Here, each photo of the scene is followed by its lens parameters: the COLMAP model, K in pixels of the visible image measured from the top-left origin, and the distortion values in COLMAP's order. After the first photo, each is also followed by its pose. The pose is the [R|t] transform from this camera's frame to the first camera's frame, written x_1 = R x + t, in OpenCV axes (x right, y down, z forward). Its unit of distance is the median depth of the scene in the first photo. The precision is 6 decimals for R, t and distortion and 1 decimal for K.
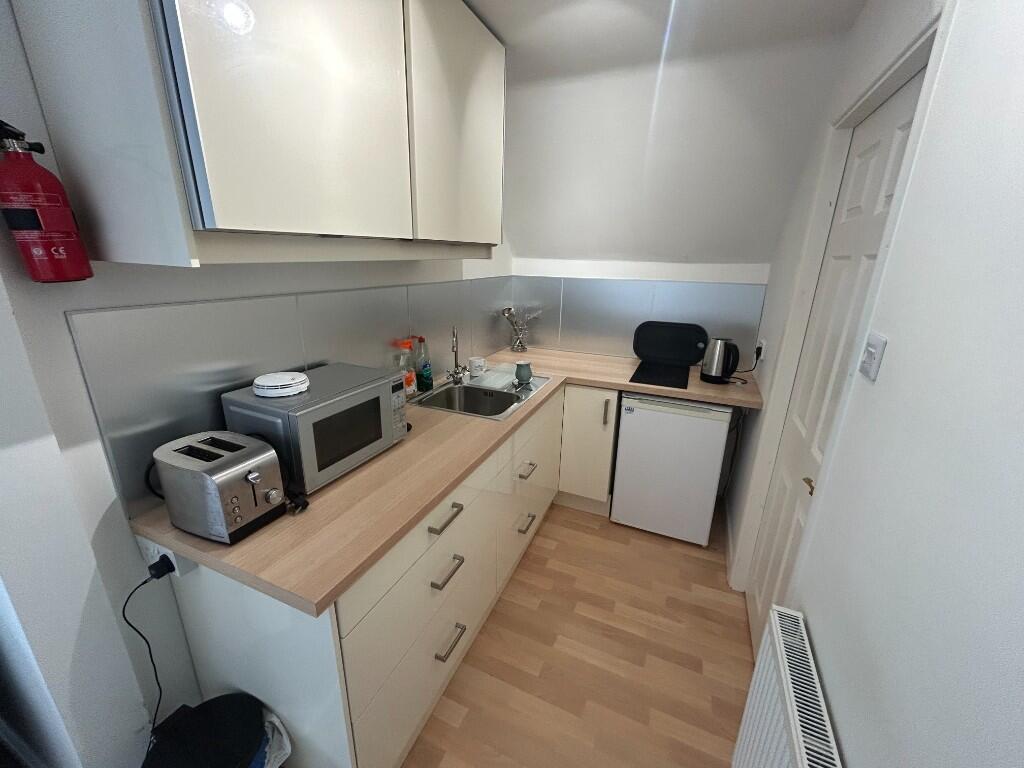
lens RADIAL K [[414.1, 0, 508.2], [0, 414.1, 385.8], [0, 0, 1]] dist [-0.000436, 0.001240]
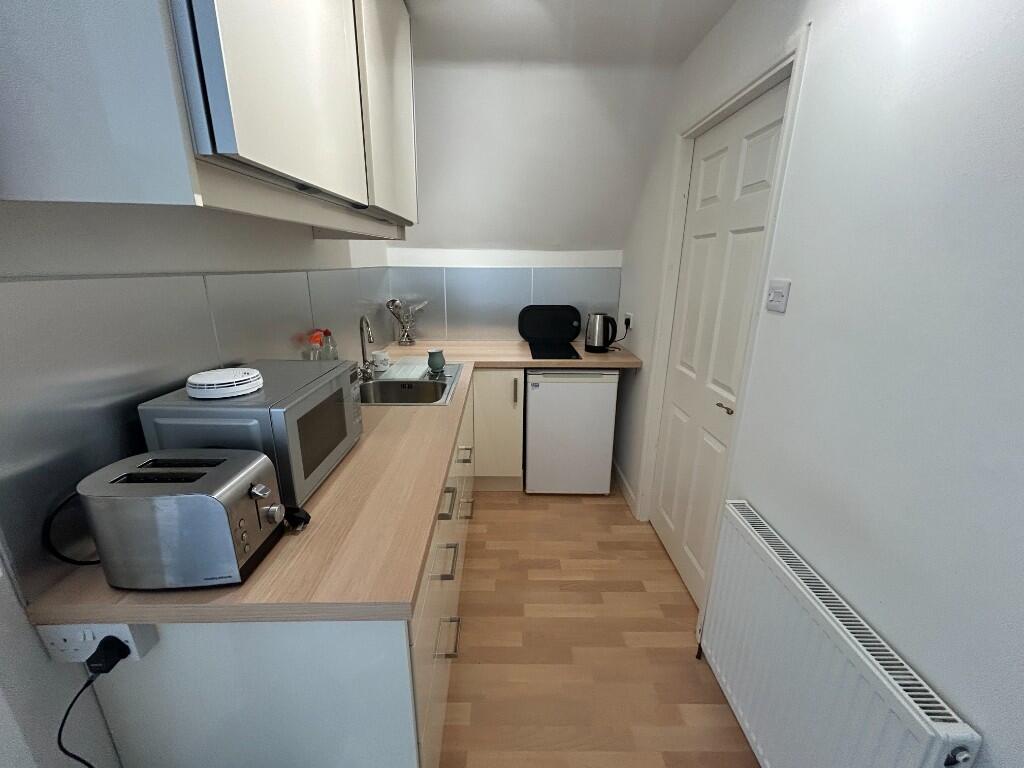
lens RADIAL K [[414.1, 0, 510.9], [0, 414.1, 385.5], [0, 0, 1]] dist [-0.000436, 0.001240]
pose [[0.908309, -0.129144, 0.397865, -0.238604], [0.132839, 0.990967, 0.018395, 0.037643], [-0.396647, 0.036144, 0.917260, 0.045707]]
